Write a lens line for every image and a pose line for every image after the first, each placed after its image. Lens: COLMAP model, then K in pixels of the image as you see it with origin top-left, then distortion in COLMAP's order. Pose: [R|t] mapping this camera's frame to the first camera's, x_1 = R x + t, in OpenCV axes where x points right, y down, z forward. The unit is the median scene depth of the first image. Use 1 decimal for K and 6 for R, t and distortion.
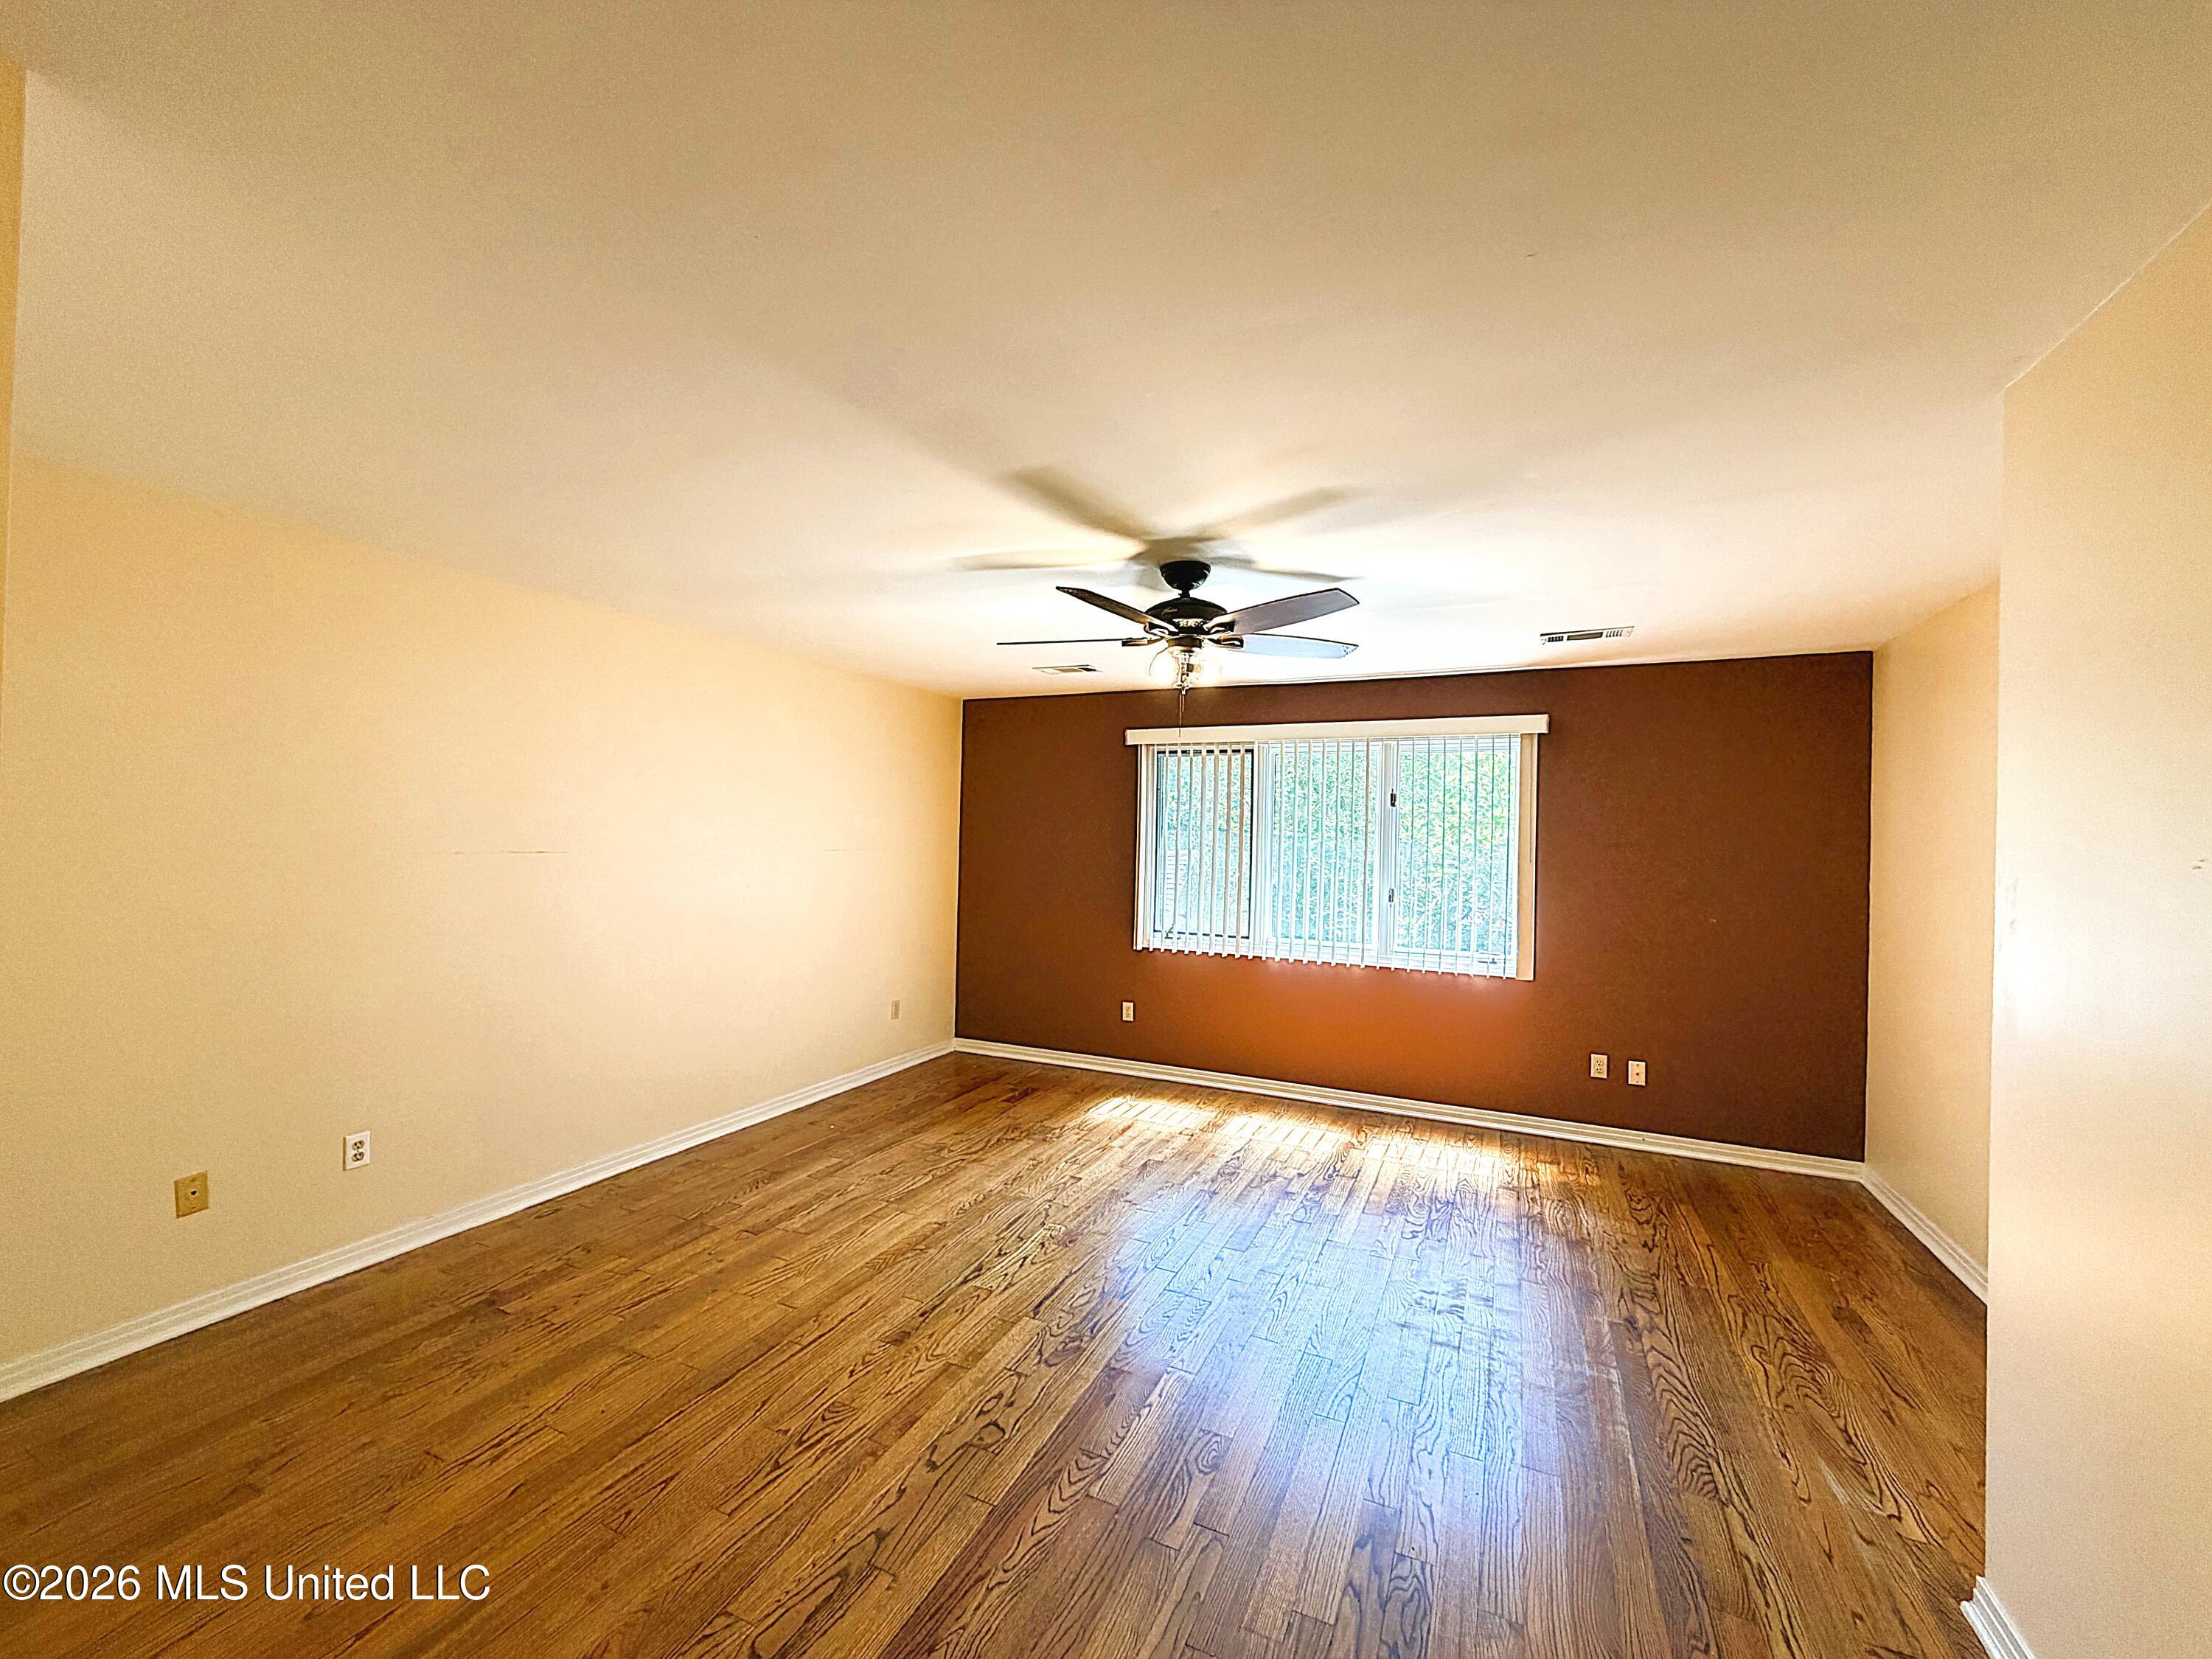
lens RADIAL K [[883.1, 0, 1104.0], [0, 883.1, 825.5], [0, 0, 1]] dist [0.001812, -0.000141]
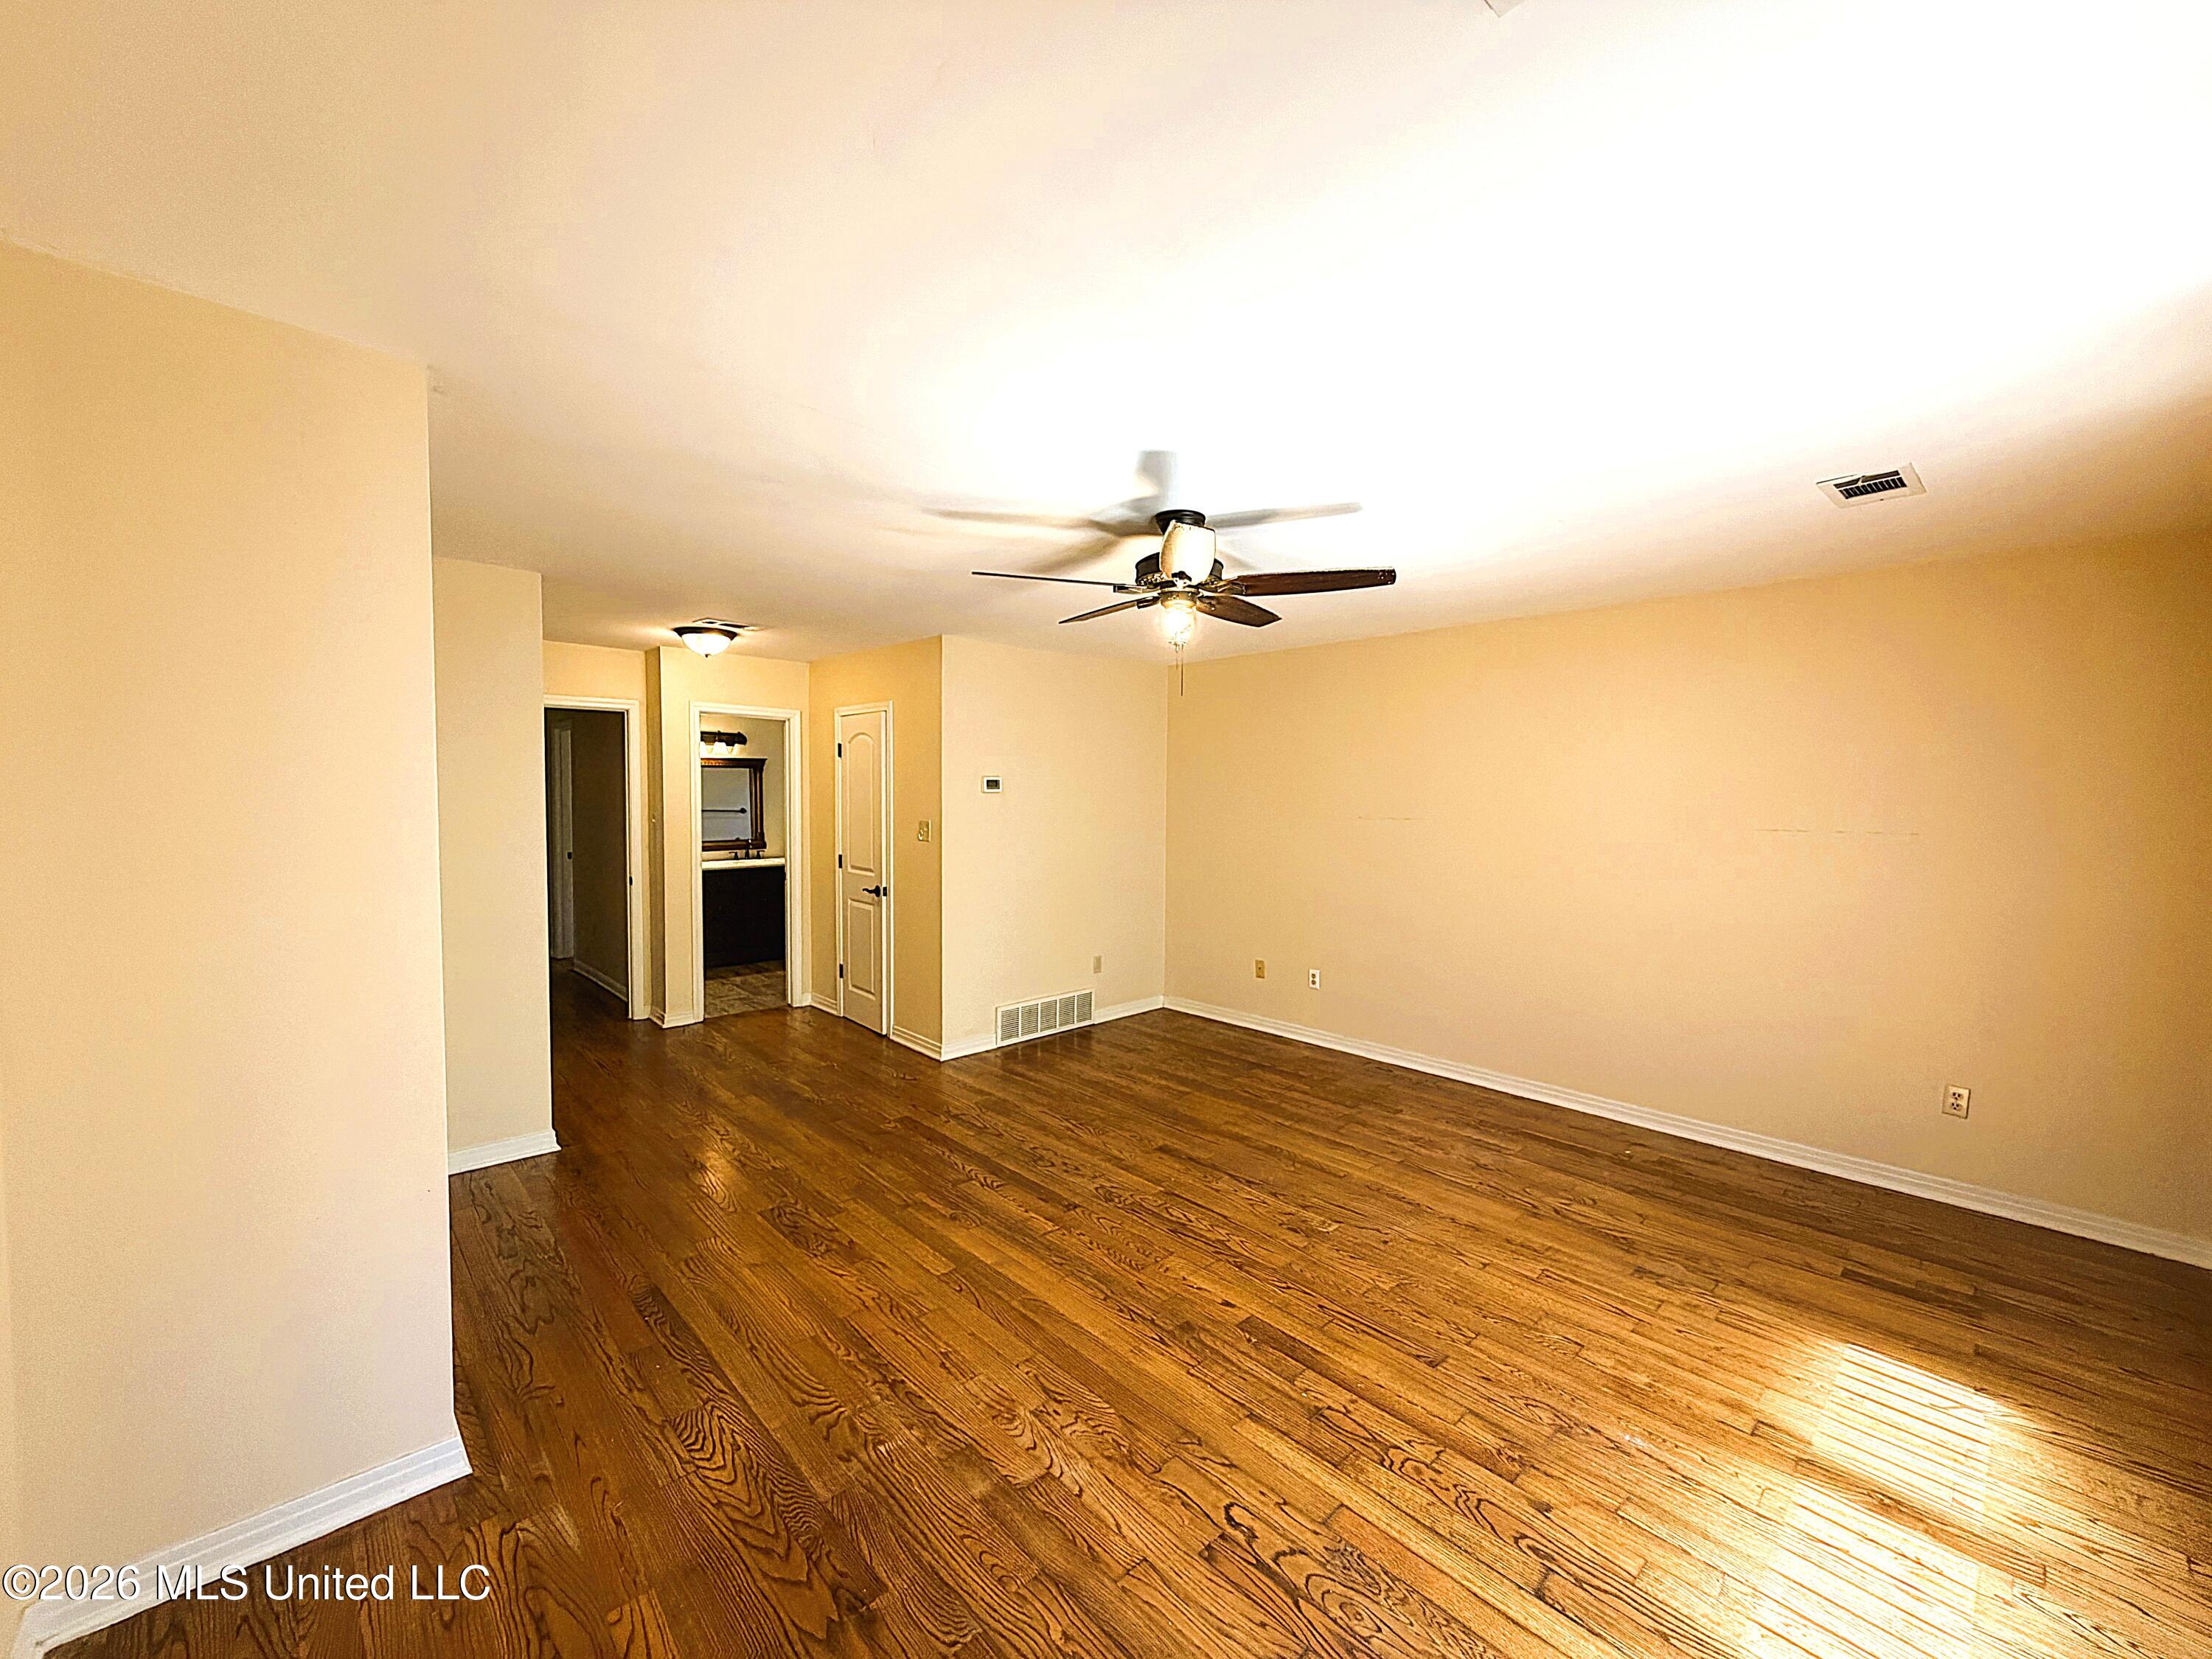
lens RADIAL K [[883.1, 0, 1104.2], [0, 883.1, 830.4], [0, 0, 1]] dist [0.001812, -0.000141]
pose [[-0.372830, 0.016898, -0.927746, 1.010535], [-0.004971, 0.999783, 0.020208, 0.026013], [0.927886, 0.012145, -0.372666, 1.282342]]
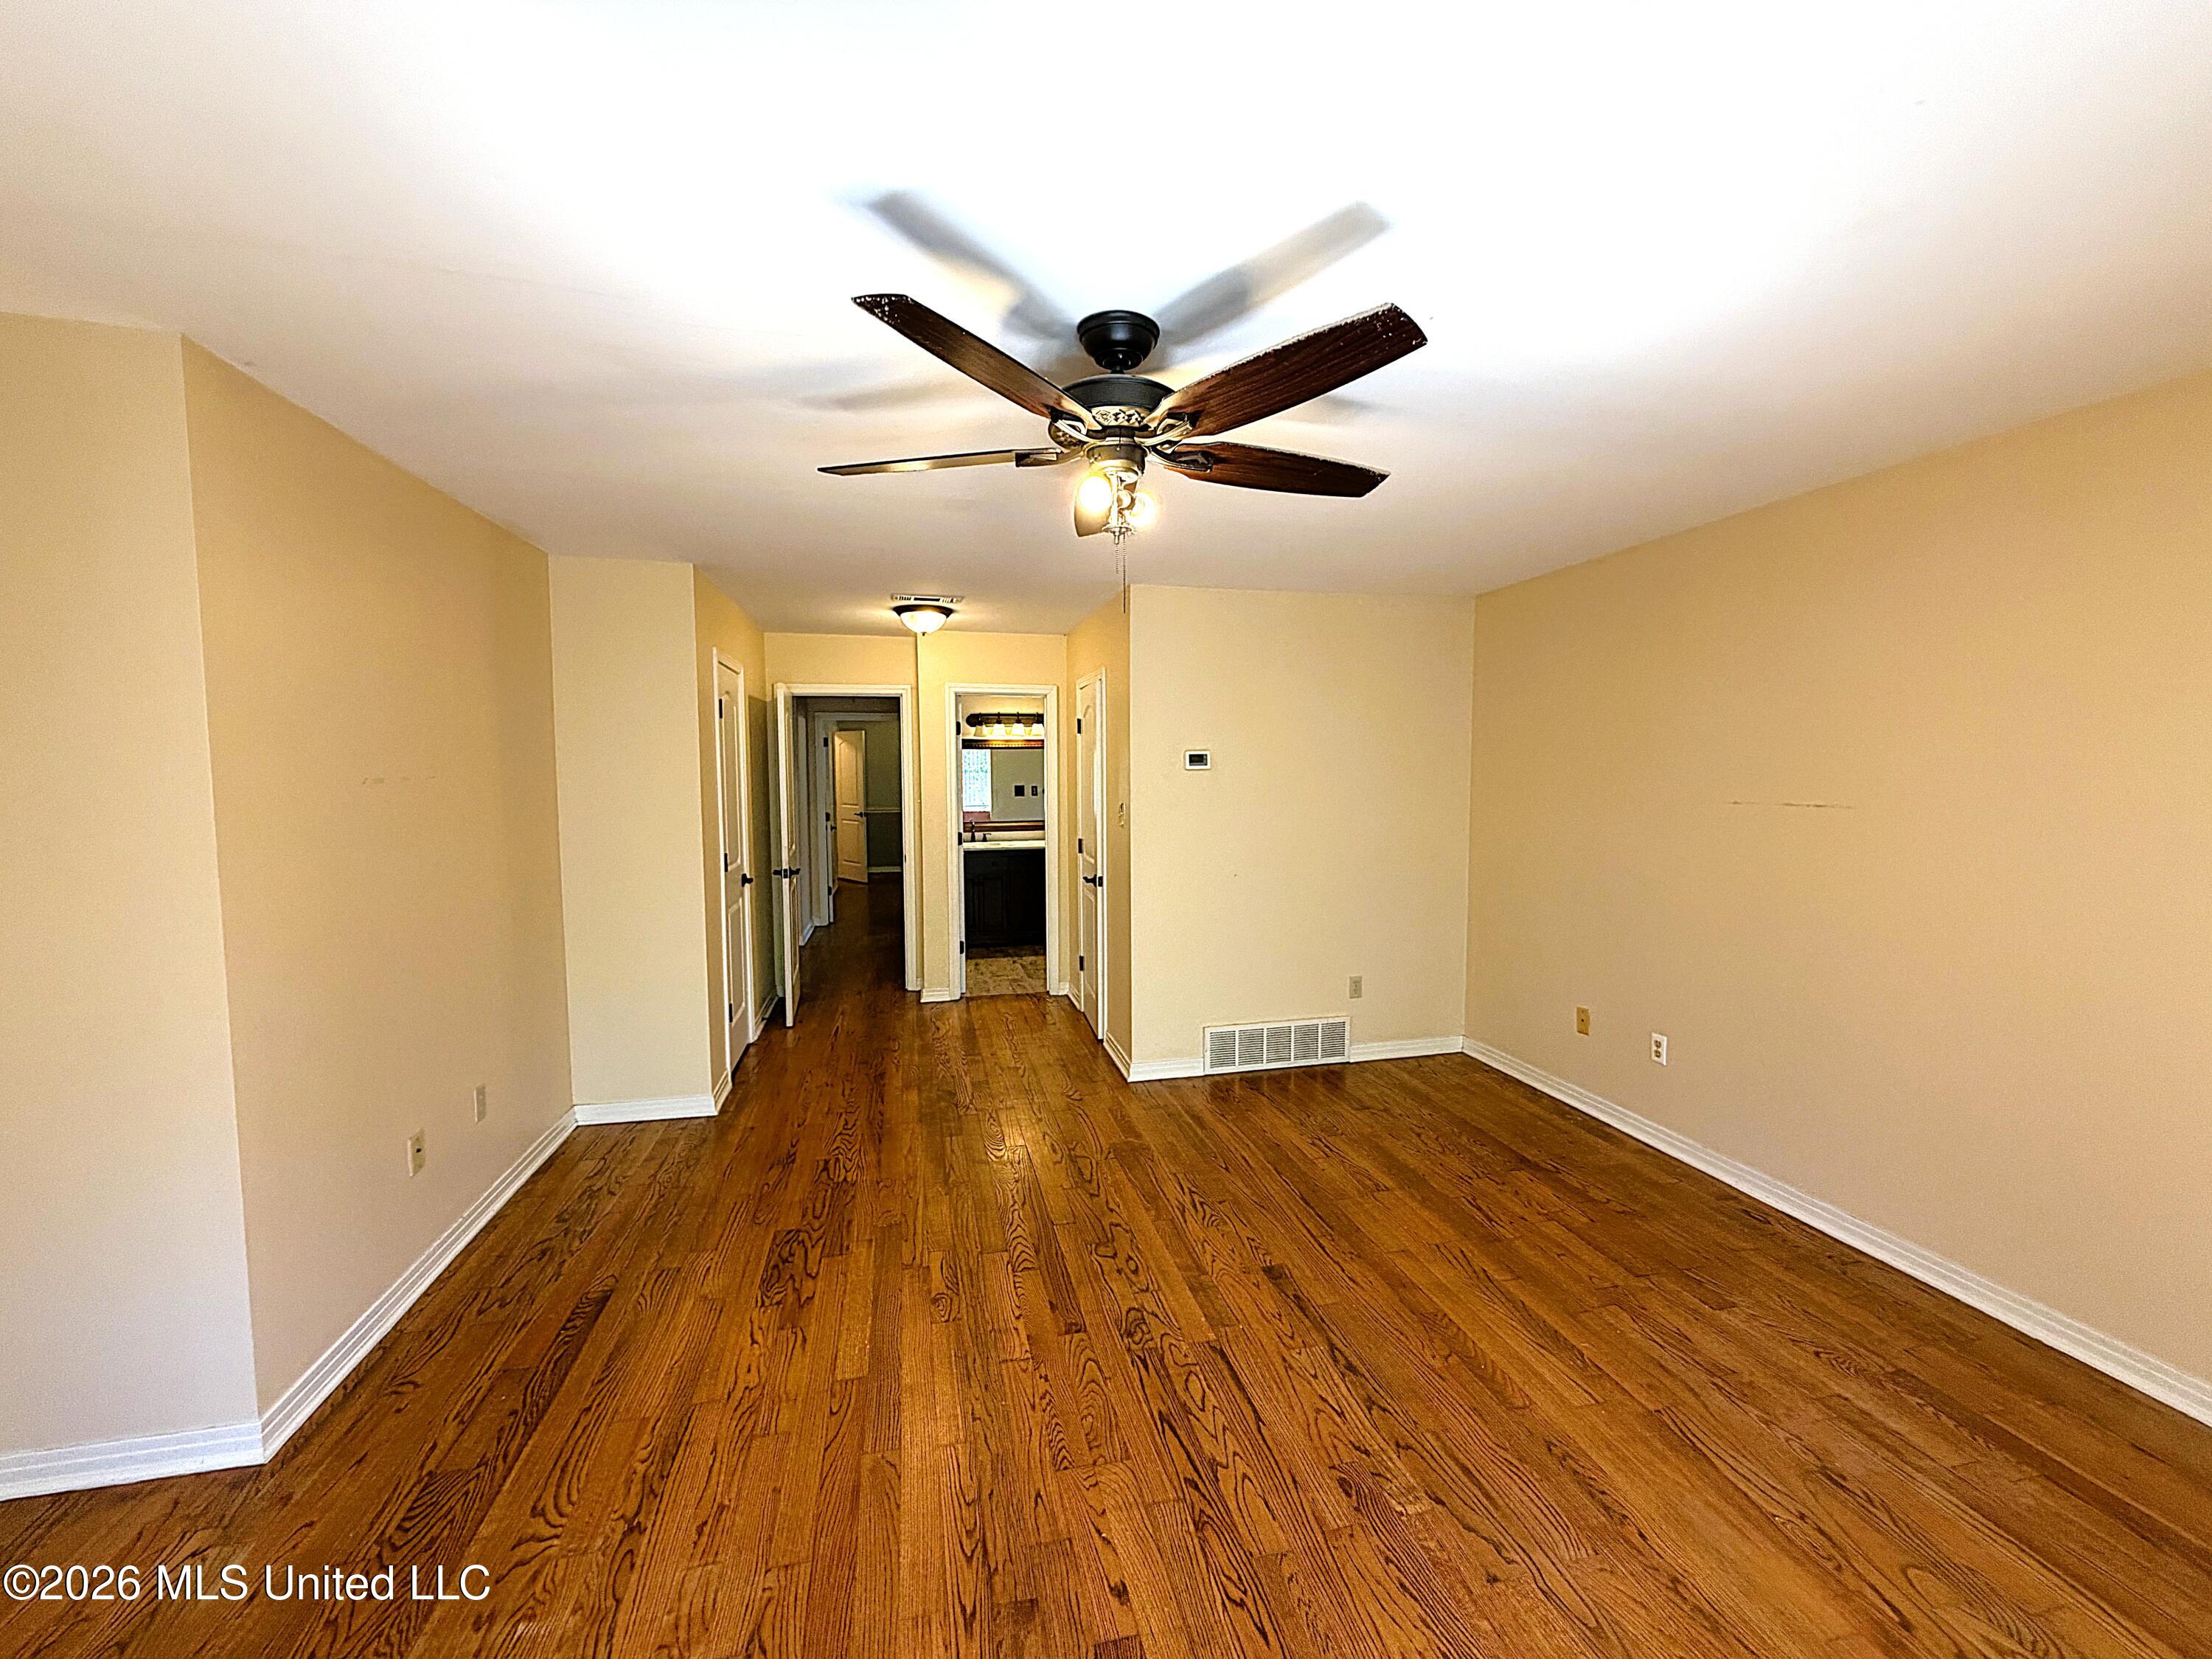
lens RADIAL K [[883.1, 0, 1109.5], [0, 883.1, 828.4], [0, 0, 1]] dist [0.001812, -0.000141]
pose [[-0.788546, 0.021830, -0.614589, 0.475403], [-0.006115, 0.999042, 0.043333, 0.021540], [0.614946, 0.037928, -0.787657, 1.484415]]
